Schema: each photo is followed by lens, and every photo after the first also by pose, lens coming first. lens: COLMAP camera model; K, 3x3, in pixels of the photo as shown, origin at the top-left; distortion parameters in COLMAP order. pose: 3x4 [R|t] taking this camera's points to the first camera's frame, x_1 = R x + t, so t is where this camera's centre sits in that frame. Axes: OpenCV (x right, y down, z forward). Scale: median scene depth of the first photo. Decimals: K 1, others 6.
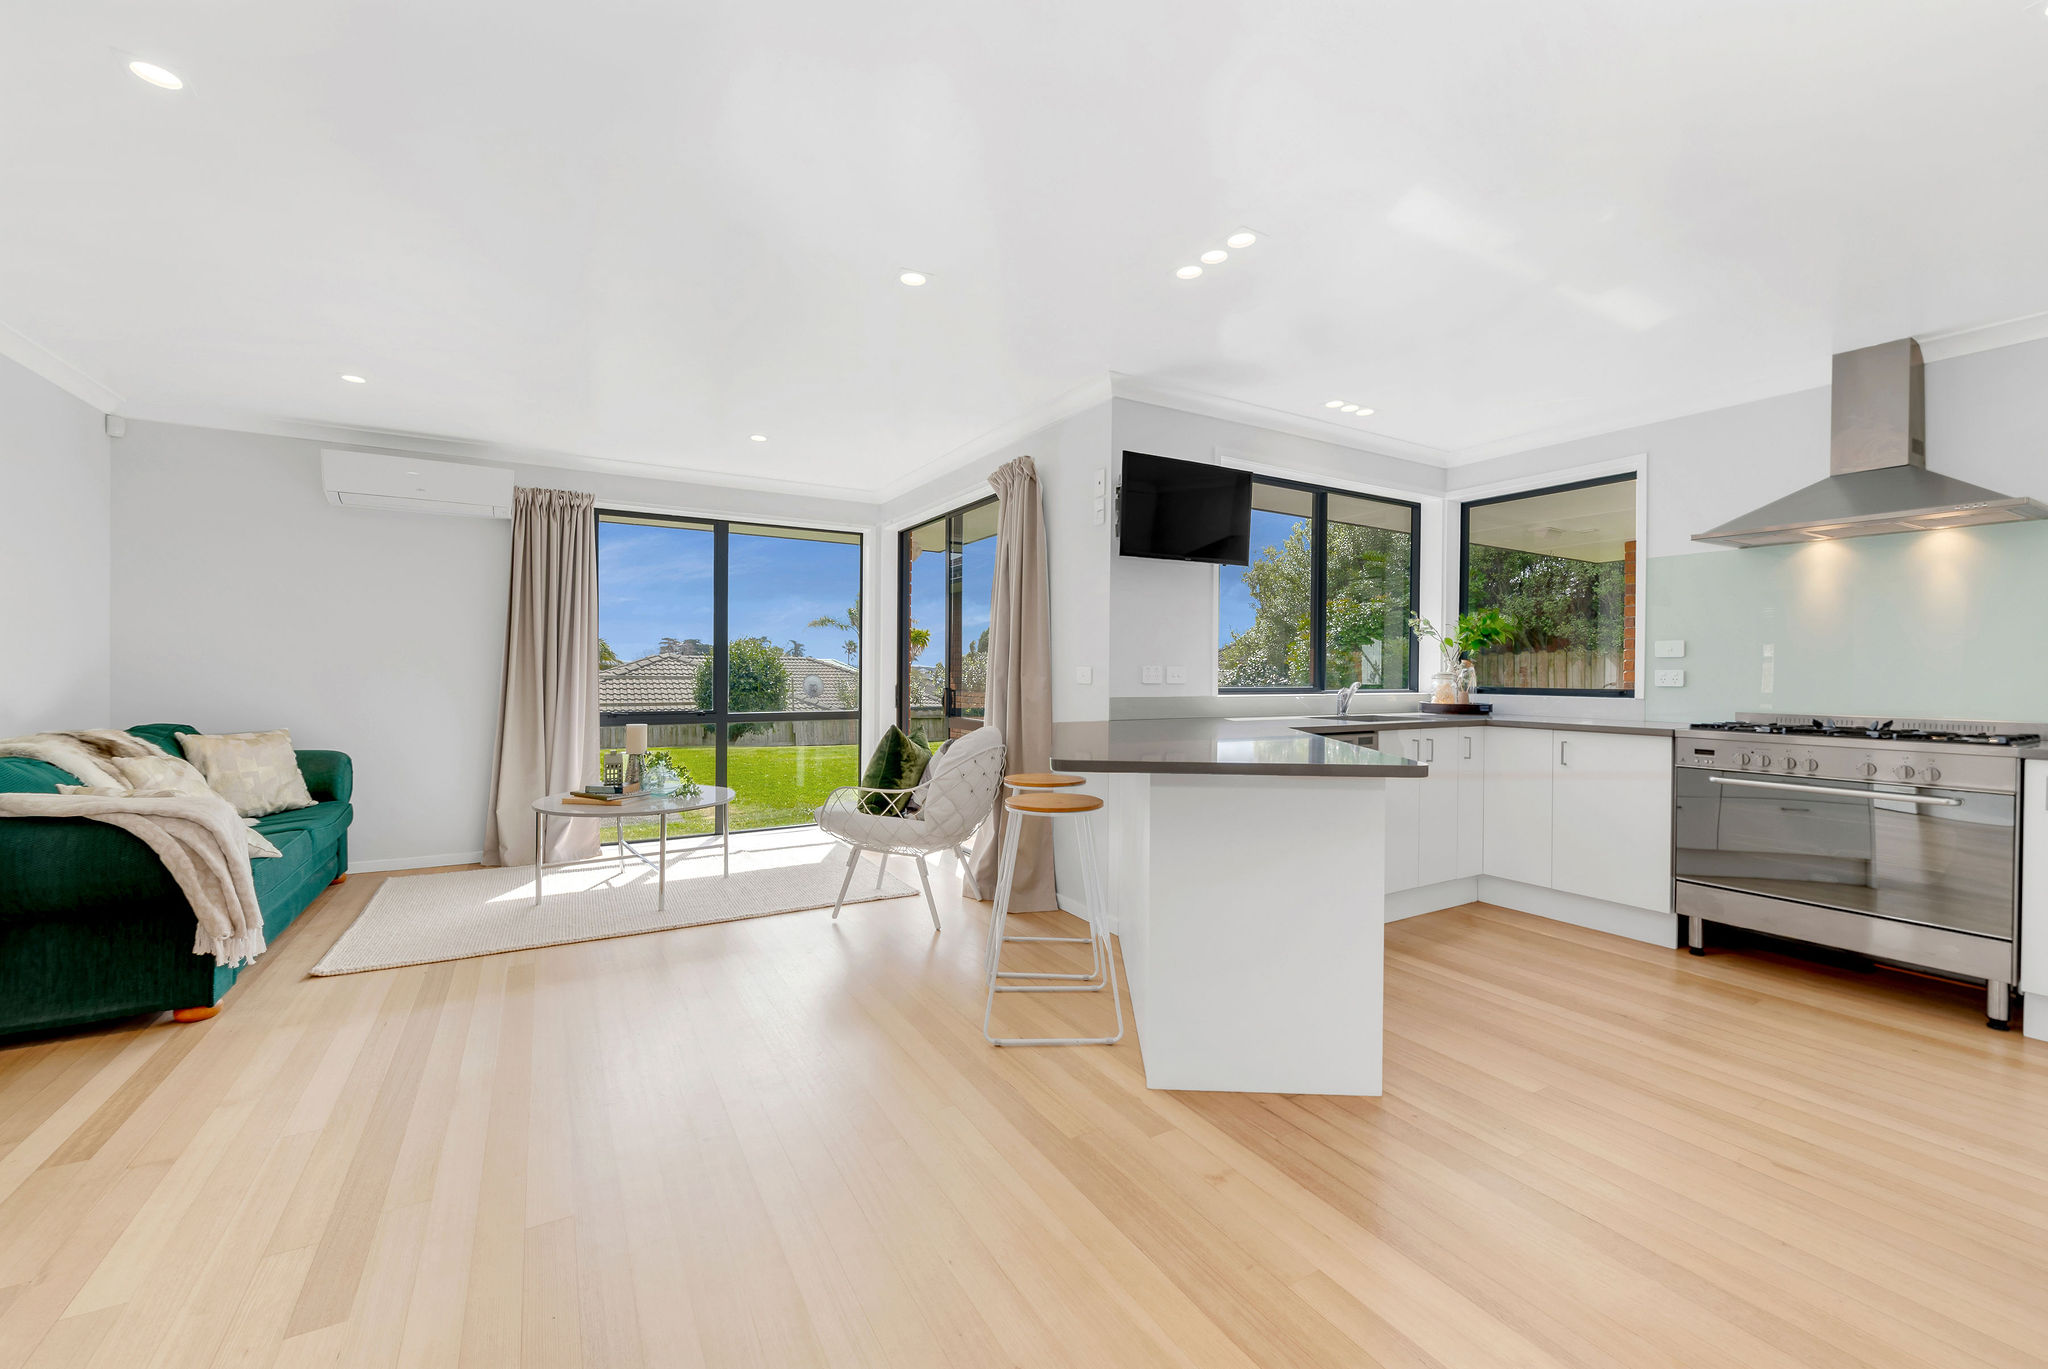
lens RADIAL K [[808.5, 0, 1041.5], [0, 808.5, 678.3], [0, 0, 1]] dist [0.000954, -0.003541]
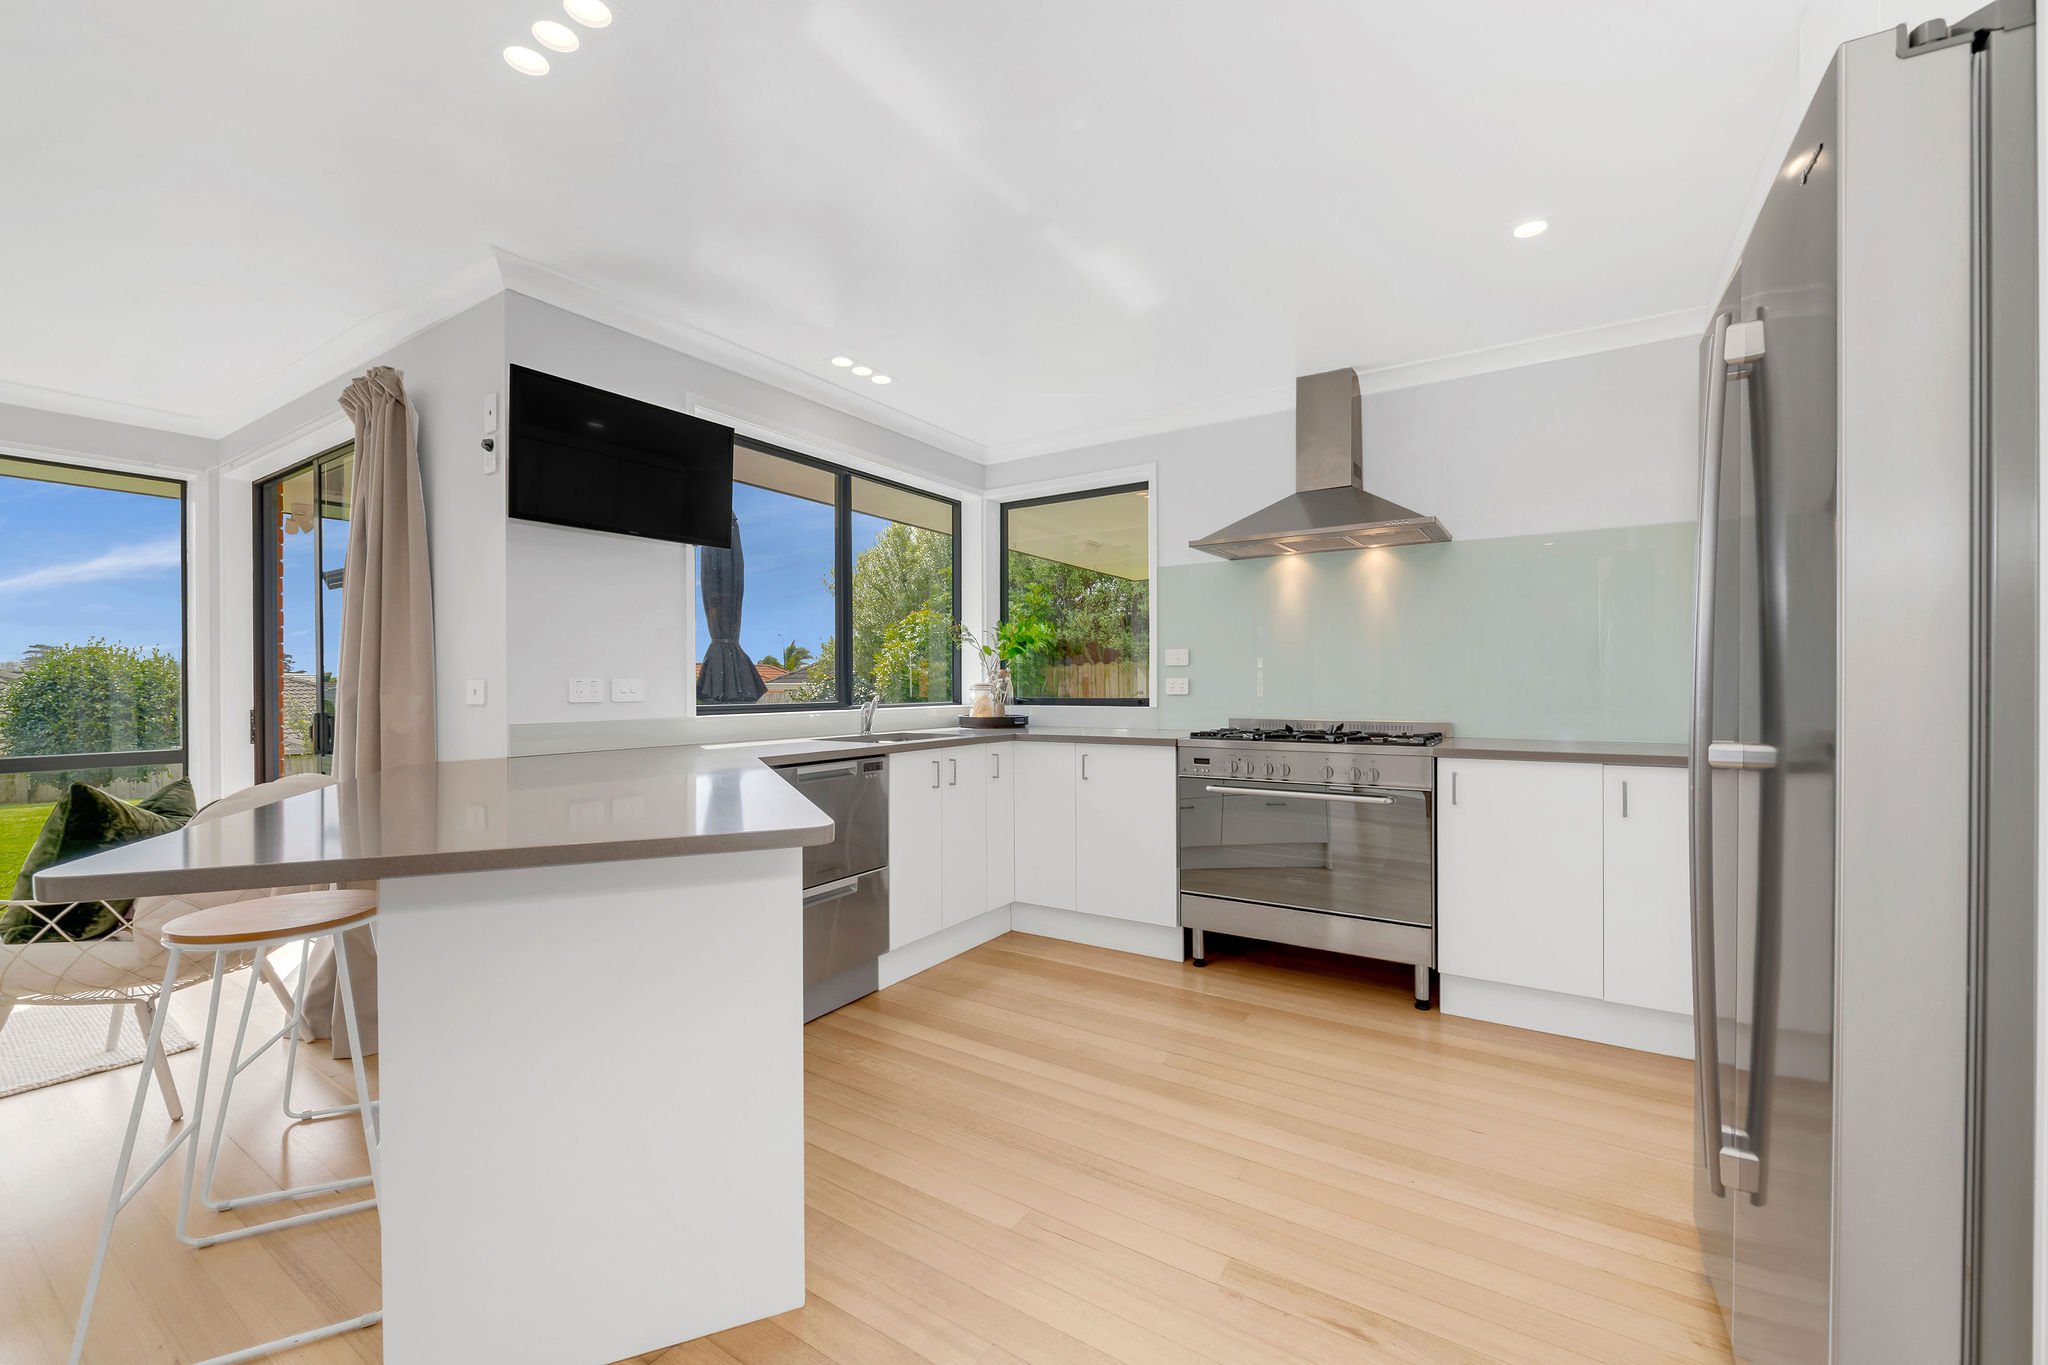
lens RADIAL K [[803.9, 0, 1029.1], [0, 803.9, 689.8], [0, 0, 1]] dist [-0.000220, -0.000247]
pose [[0.901088, -0.014019, 0.433409, 0.173334], [0.014669, 0.999891, 0.001846, -0.000498], [-0.433388, 0.004694, 0.901195, 0.173475]]
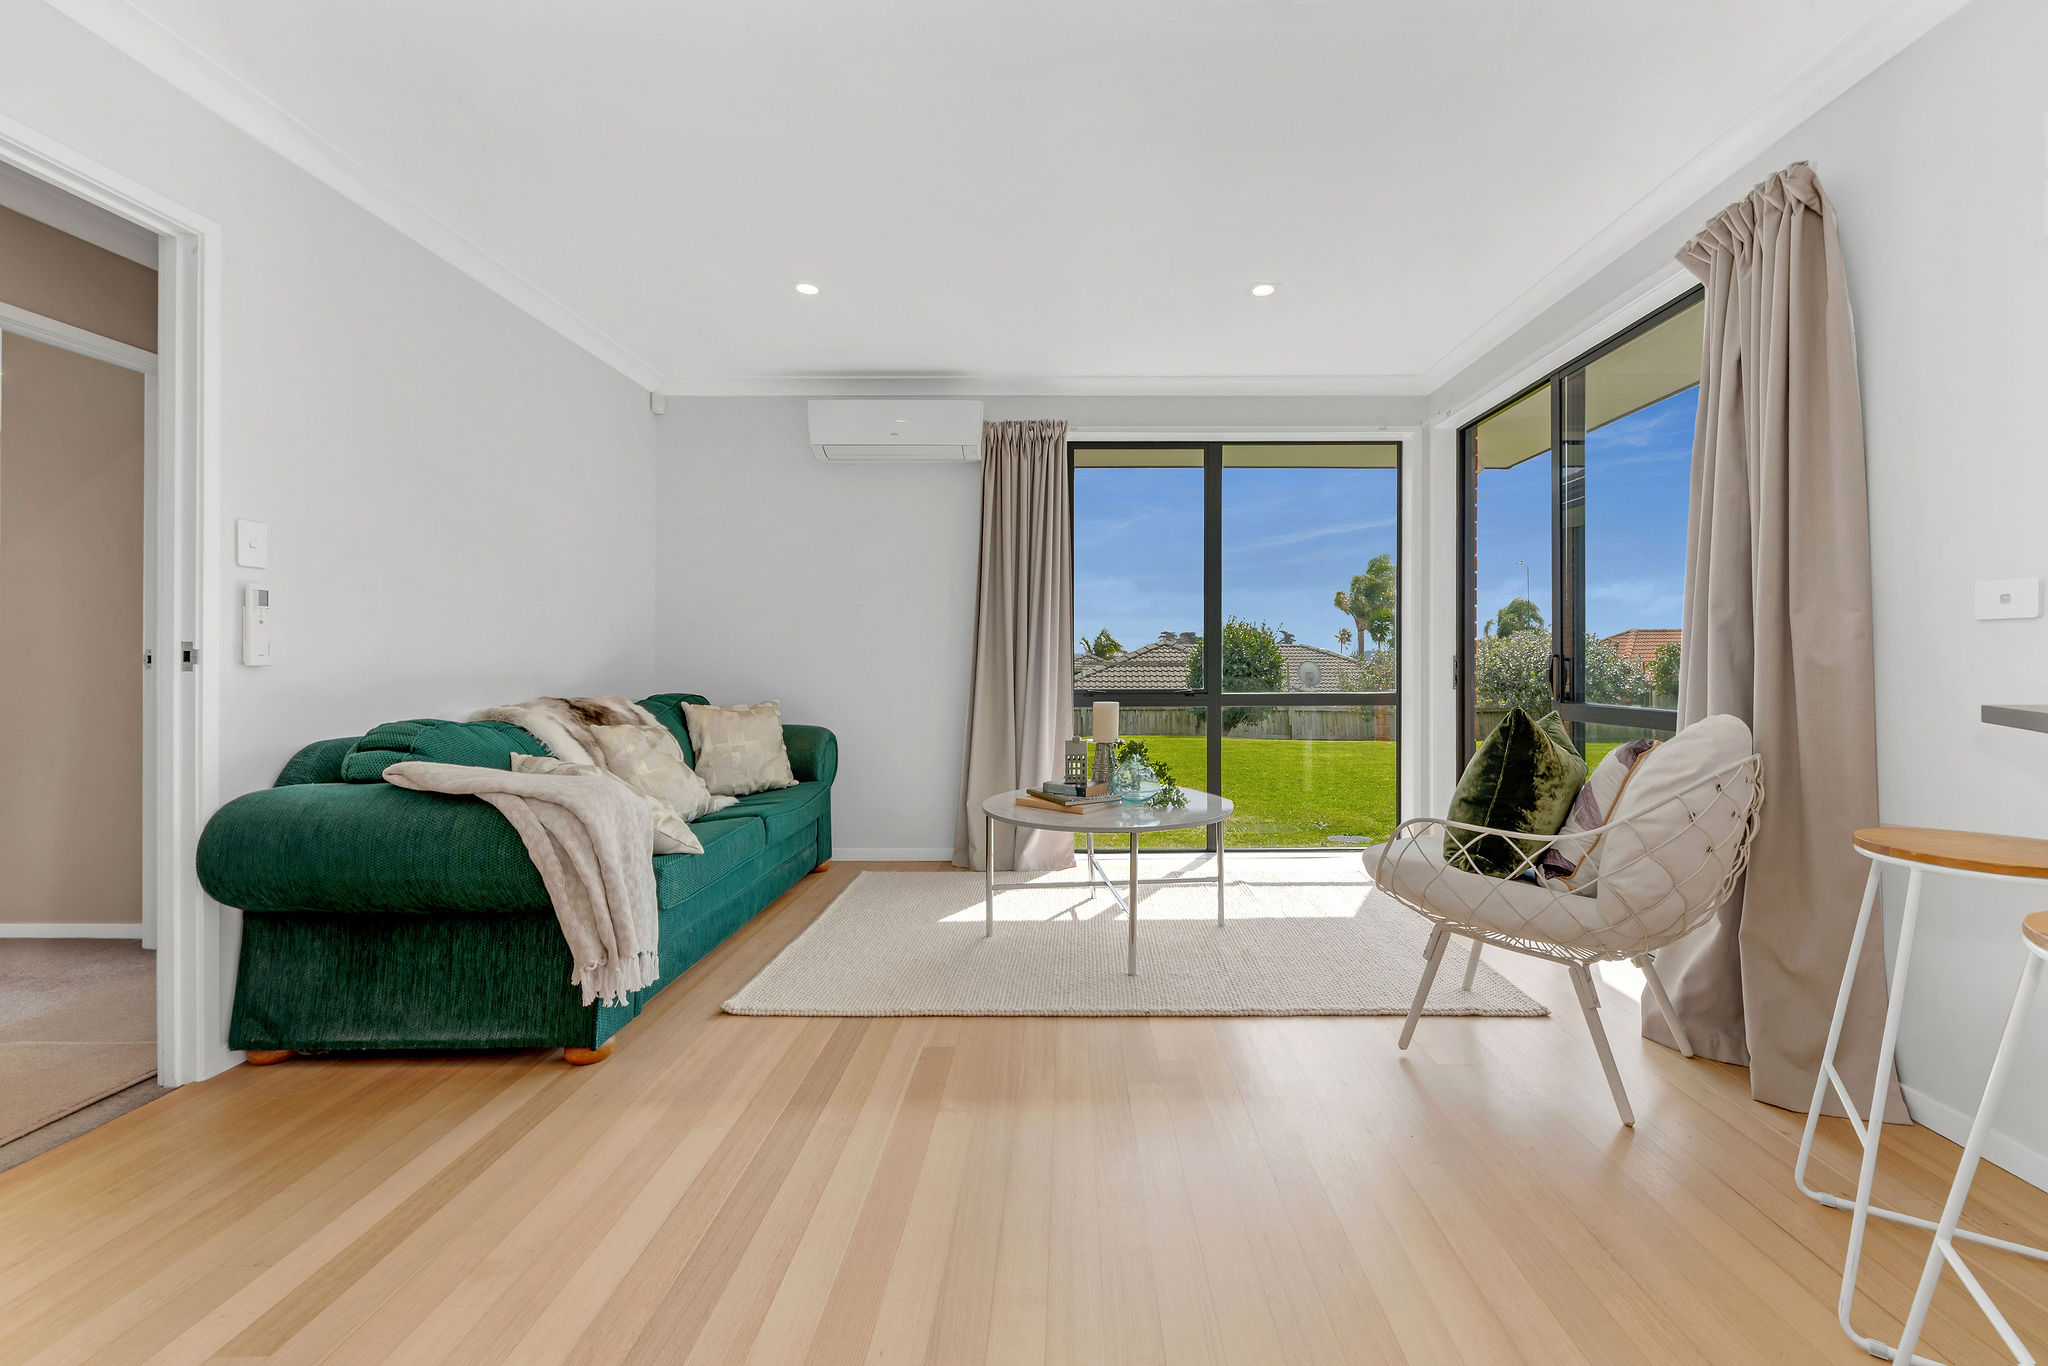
lens RADIAL K [[841.3, 0, 1102.5], [0, 841.3, 658.1], [0, 0, 1]] dist [-0.000462, -0.000394]
pose [[0.873148, -0.009437, -0.487365, -0.143874], [0.002355, 0.999883, -0.015142, 0.031168], [0.487450, 0.012073, 0.873067, 0.365254]]
